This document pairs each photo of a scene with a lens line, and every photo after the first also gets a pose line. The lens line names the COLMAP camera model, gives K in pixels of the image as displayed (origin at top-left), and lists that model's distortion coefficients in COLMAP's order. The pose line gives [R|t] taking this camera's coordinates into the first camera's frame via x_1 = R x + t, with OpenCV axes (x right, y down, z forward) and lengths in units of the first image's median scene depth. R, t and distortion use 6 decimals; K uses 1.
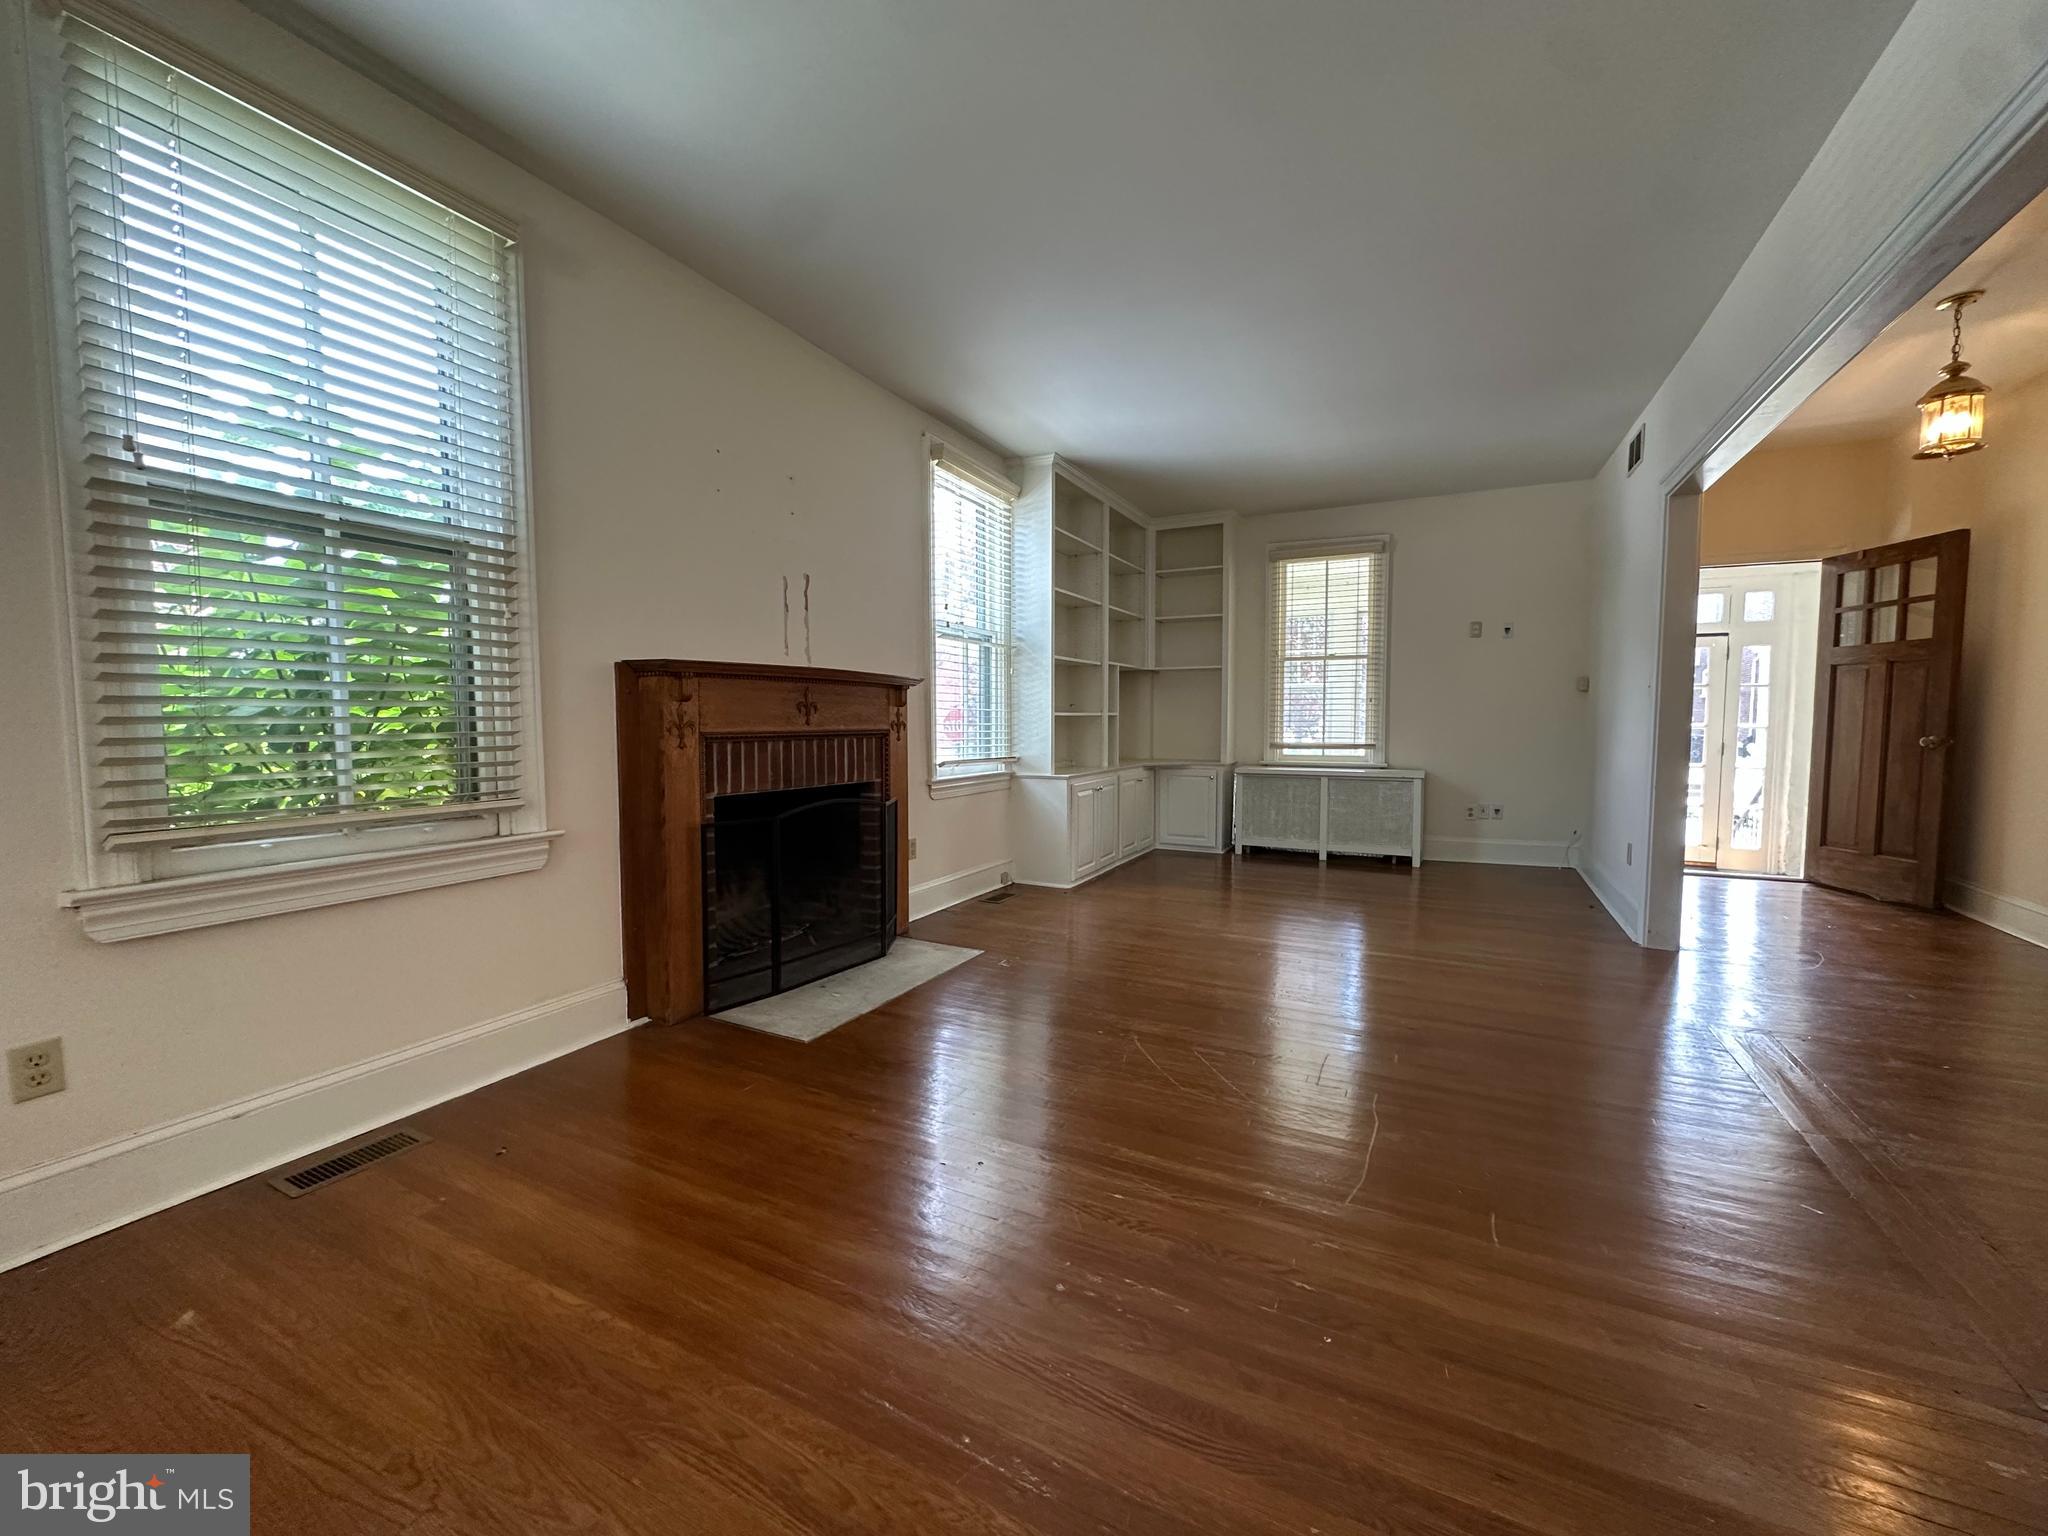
lens RADIAL K [[817.2, 0, 1023.7], [0, 817.2, 769.6], [0, 0, 1]] dist [-0.009548, 0.000854]
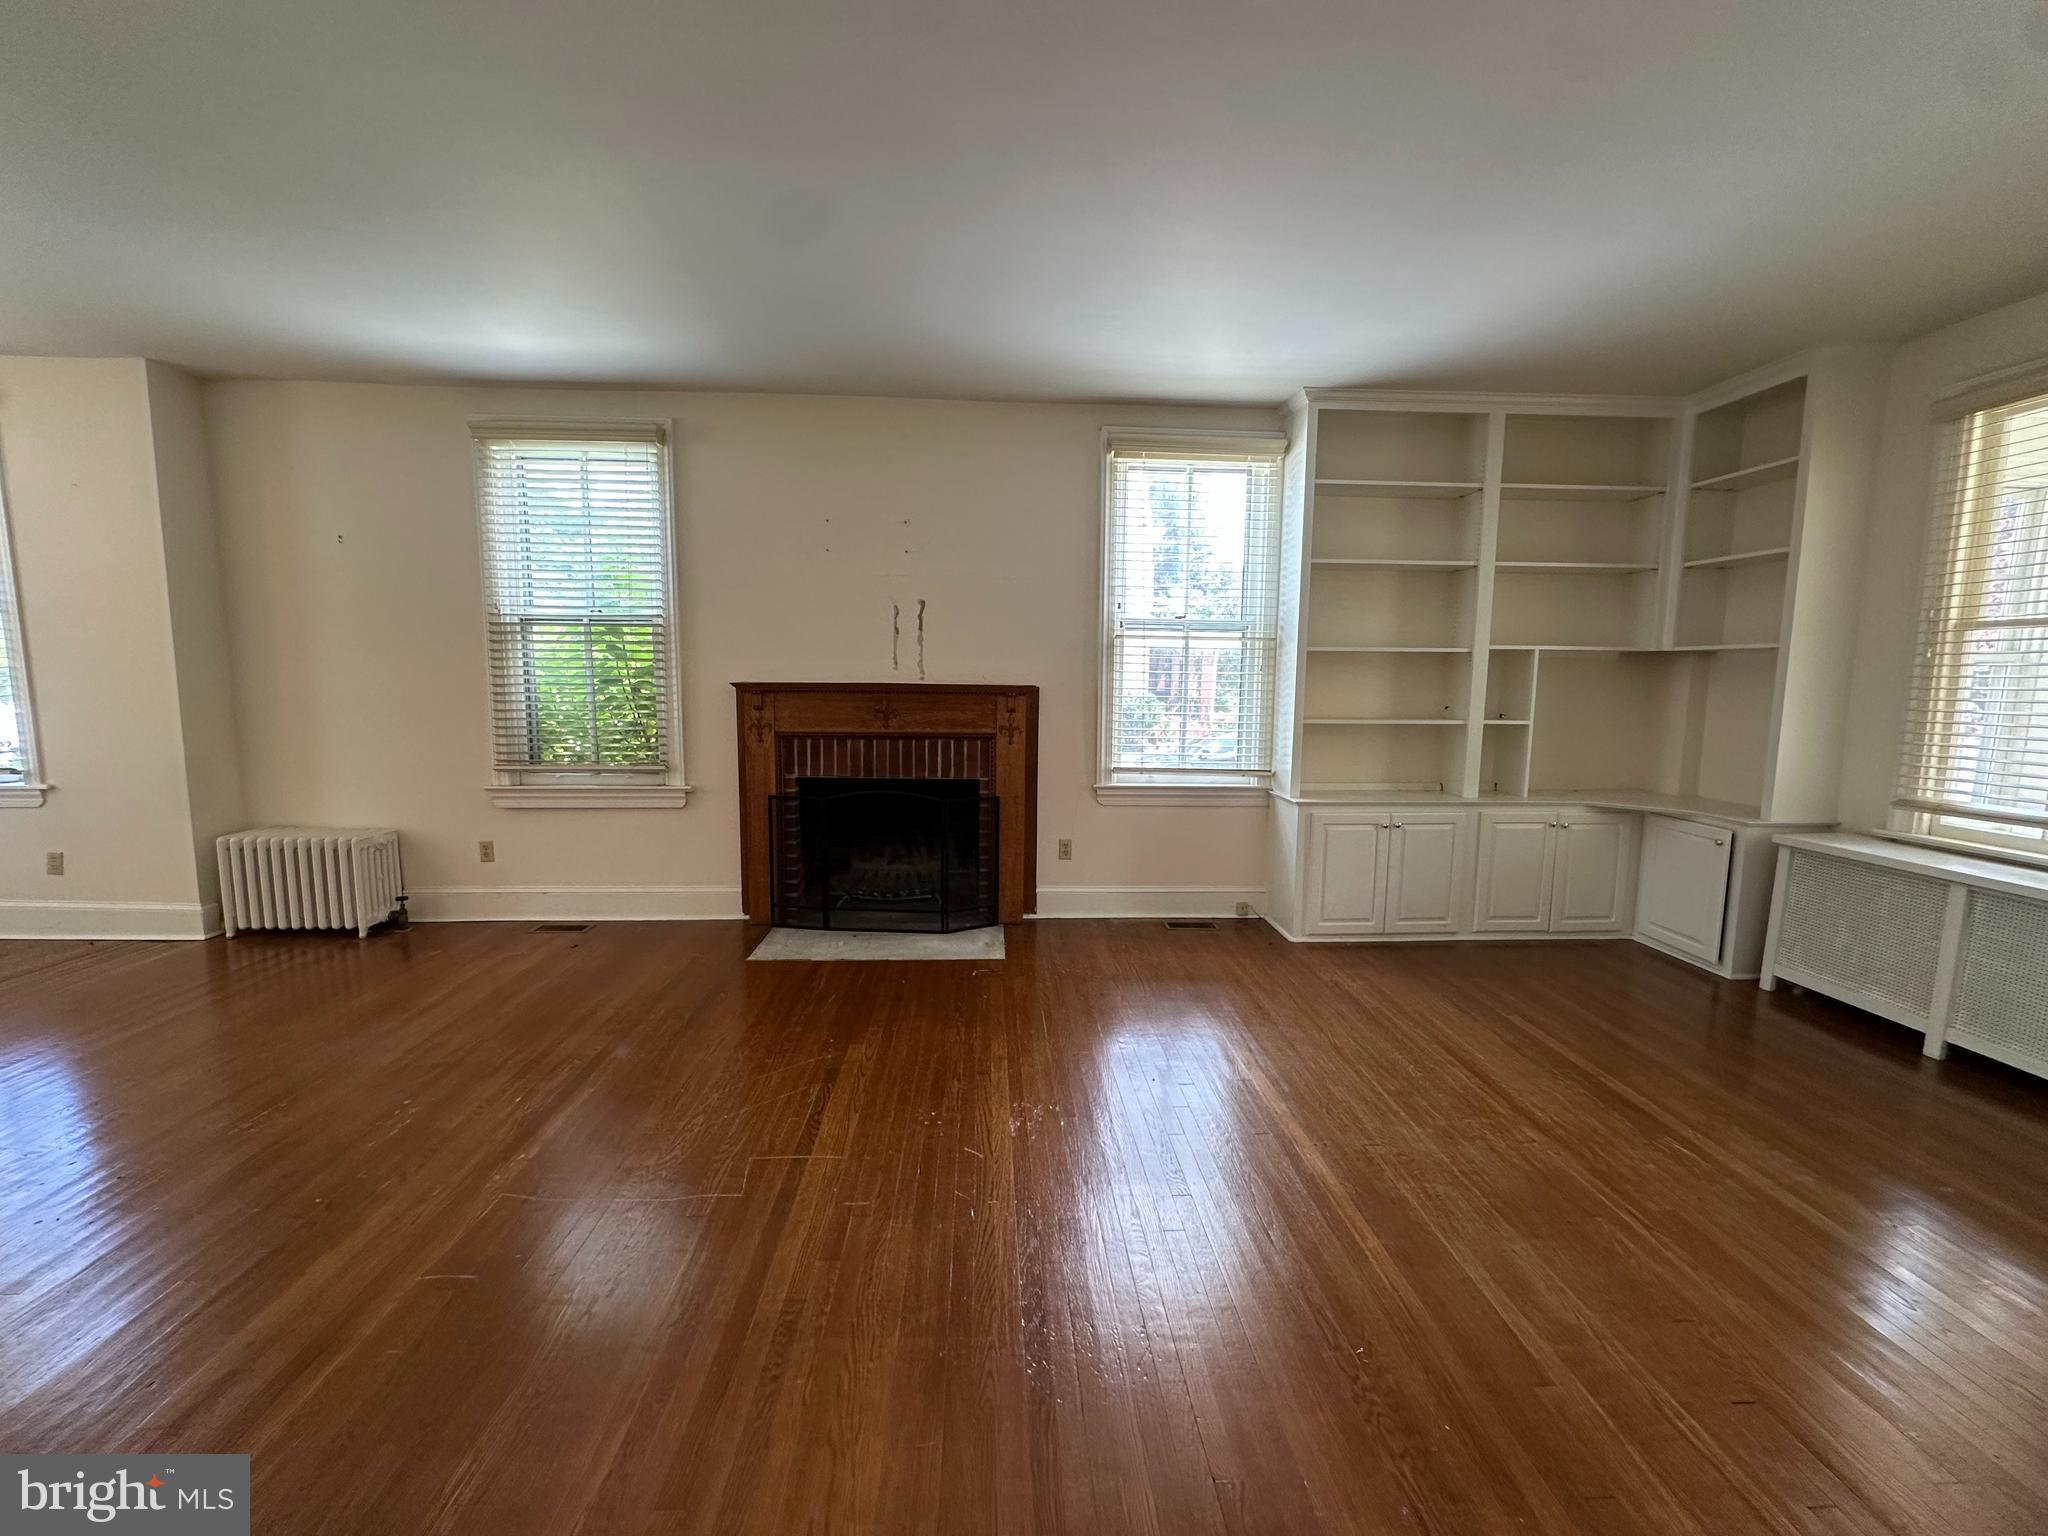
lens RADIAL K [[817.2, 0, 1024.3], [0, 817.2, 768.4], [0, 0, 1]] dist [-0.009548, 0.000854]
pose [[0.495541, 0.106366, -0.862047, 0.844663], [-0.065101, 0.994230, 0.085253, -0.104587], [0.866142, 0.013874, 0.499606, 0.528004]]
